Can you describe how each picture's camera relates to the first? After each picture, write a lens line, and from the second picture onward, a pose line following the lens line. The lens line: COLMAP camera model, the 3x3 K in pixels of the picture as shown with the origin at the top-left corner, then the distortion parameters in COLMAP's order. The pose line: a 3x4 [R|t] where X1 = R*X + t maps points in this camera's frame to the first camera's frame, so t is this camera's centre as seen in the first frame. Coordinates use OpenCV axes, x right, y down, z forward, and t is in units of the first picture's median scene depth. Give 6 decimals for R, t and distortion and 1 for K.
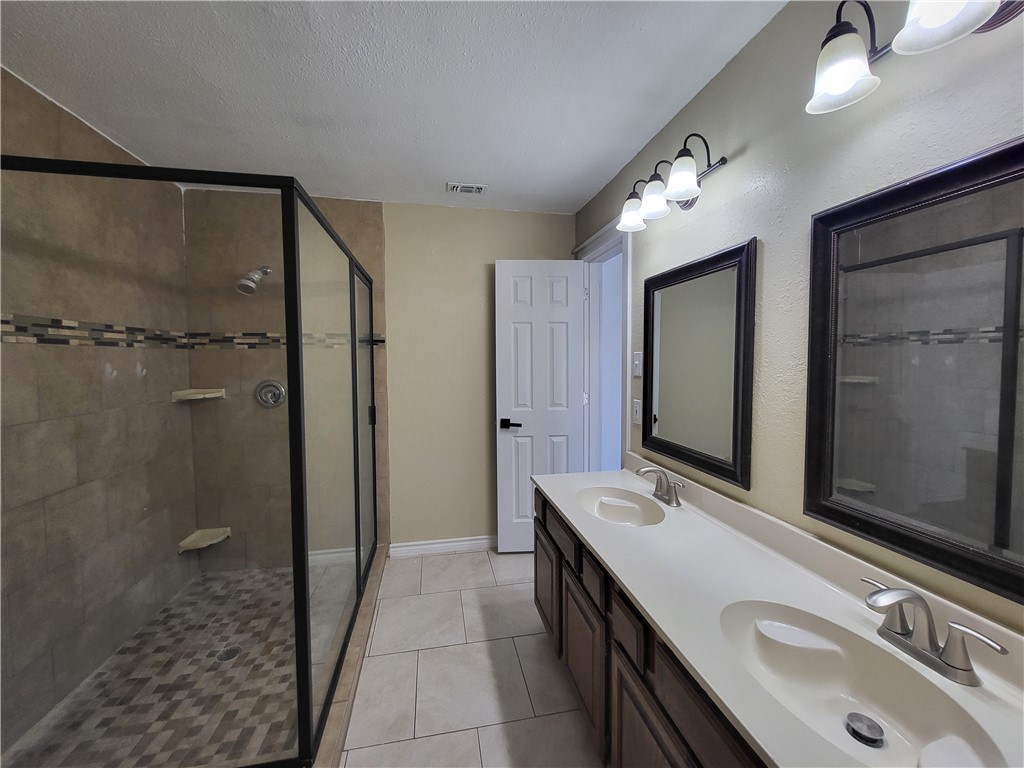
lens RADIAL K [[404.2, 0, 509.9], [0, 404.2, 376.7], [0, 0, 1]] dist [-0.000483, -0.000176]
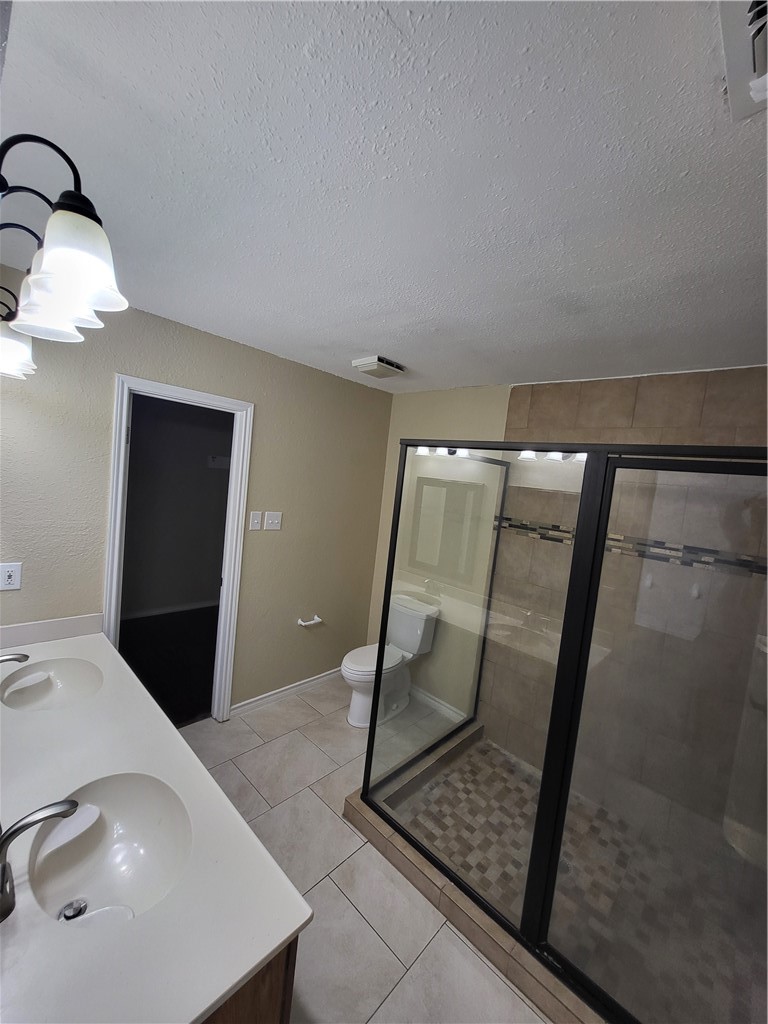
lens RADIAL K [[404.2, 0, 390.8], [0, 404.2, 506.6], [0, 0, 1]] dist [-0.000483, -0.000176]
pose [[-0.802991, -0.036702, -0.594861, 0.276035], [-0.126340, 0.985901, 0.109715, -0.251312], [0.582447, 0.163255, -0.796306, 1.434521]]
